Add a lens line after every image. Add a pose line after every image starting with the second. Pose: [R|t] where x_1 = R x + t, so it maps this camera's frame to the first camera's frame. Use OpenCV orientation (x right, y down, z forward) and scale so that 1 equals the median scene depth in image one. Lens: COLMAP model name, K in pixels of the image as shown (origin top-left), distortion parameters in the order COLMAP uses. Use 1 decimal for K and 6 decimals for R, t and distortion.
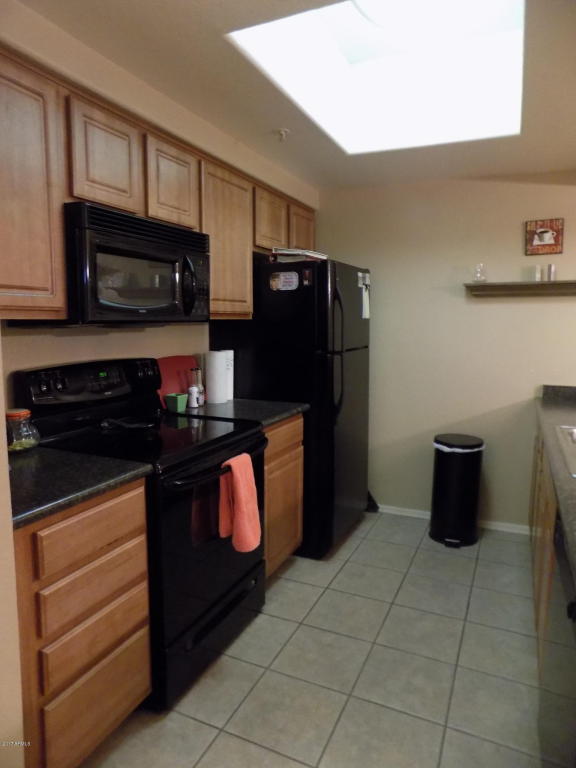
lens RADIAL K [[513.7, 0, 287.2], [0, 513.7, 384.0], [0, 0, 1]] dist [-0.064031, 0.056728]
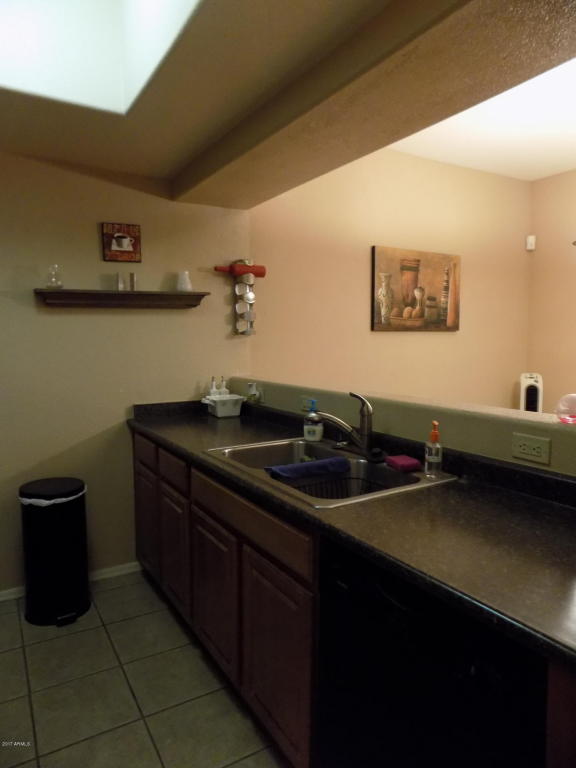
lens RADIAL K [[513.7, 0, 287.5], [0, 513.7, 382.6], [0, 0, 1]] dist [-0.064031, 0.056728]
pose [[0.571805, -0.080862, 0.816395, -0.086707], [0.106285, 0.994046, 0.024016, -0.031181], [-0.813476, 0.073038, 0.576995, 0.249506]]
